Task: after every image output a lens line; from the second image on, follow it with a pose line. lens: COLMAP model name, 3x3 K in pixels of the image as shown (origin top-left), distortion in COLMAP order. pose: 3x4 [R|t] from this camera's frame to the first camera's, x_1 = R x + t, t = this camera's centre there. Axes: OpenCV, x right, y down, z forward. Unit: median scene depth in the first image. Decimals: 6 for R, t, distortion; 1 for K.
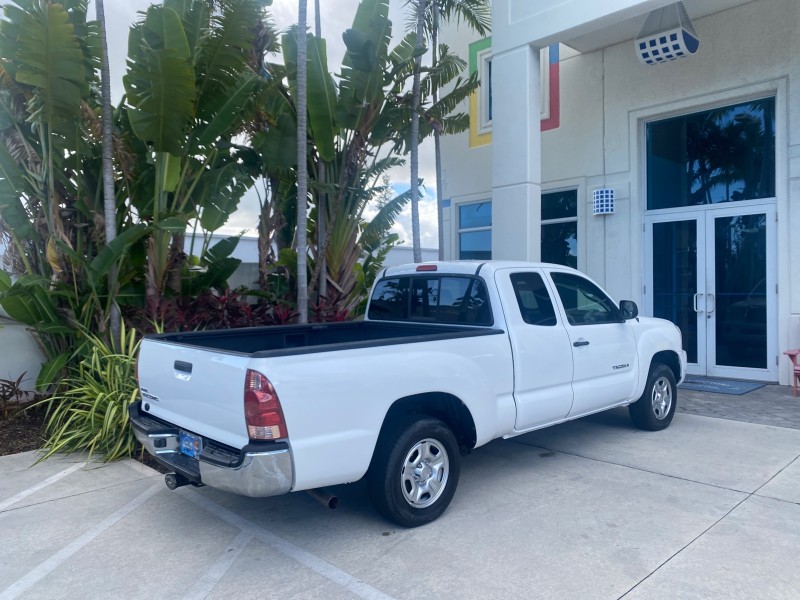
lens RADIAL K [[618.5, 0, 397.6], [0, 618.5, 295.2], [0, 0, 1]] dist [0.023633, -0.031178]
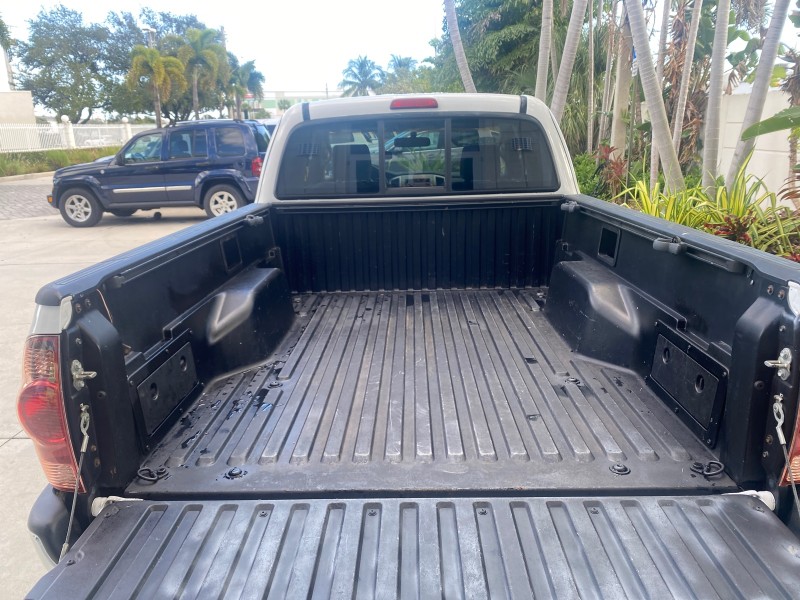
lens RADIAL K [[615.9, 0, 398.5], [0, 615.9, 302.1], [0, 0, 1]] dist [0.029898, -0.034412]
pose [[0.691839, -0.187772, 0.697209, -0.426546], [0.036841, 0.973516, 0.225629, 0.008506], [-0.721111, -0.130413, 0.680435, 0.584006]]
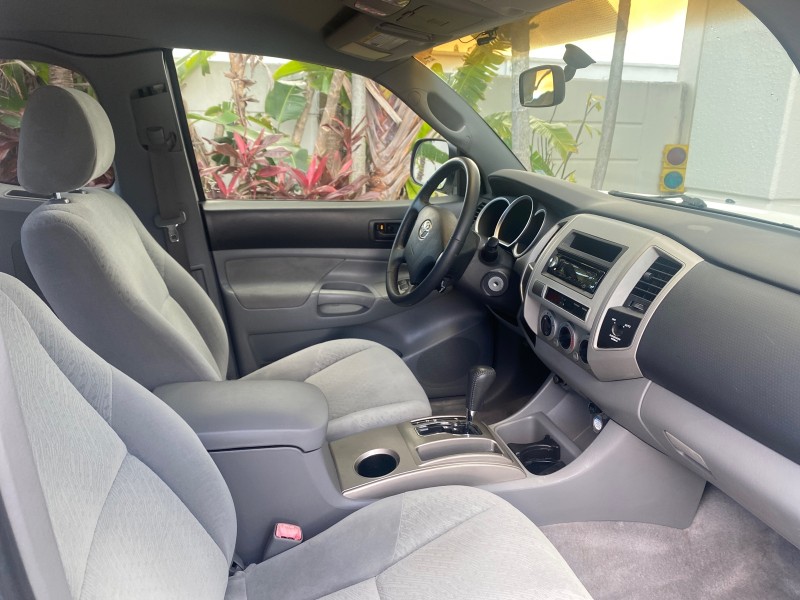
lens RADIAL K [[617.6, 0, 399.6], [0, 617.6, 294.8], [0, 0, 1]] dist [0.023536, -0.030249]
pose [[0.883005, 0.153402, -0.443588, 0.323461], [-0.035343, 0.964131, 0.263063, -0.001924], [0.468031, -0.216608, 0.856754, 0.976016]]
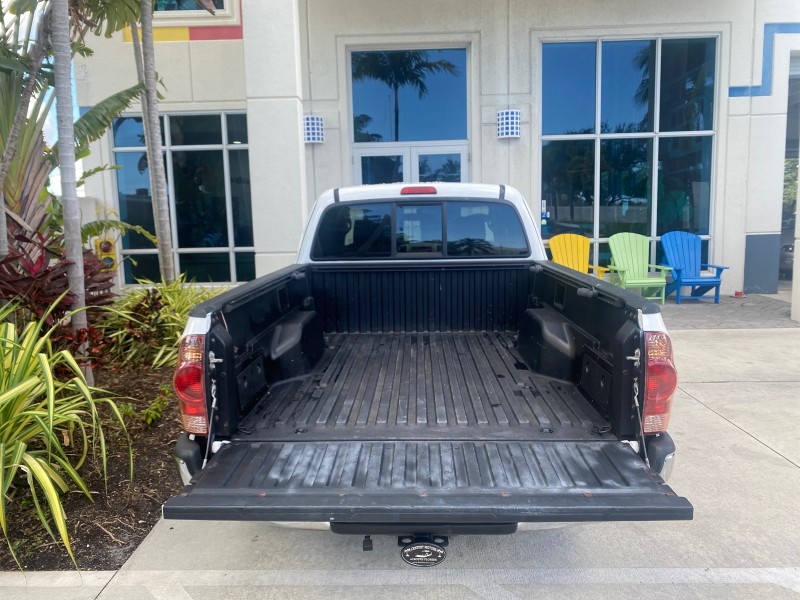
lens RADIAL K [[617.6, 0, 399.6], [0, 617.6, 294.8], [0, 0, 1]] dist [0.023536, -0.030249]
pose [[0.698092, -0.094518, 0.709742, -0.553868], [0.023925, 0.993775, 0.108811, 0.003044], [-0.715608, -0.058979, 0.696007, 0.464711]]
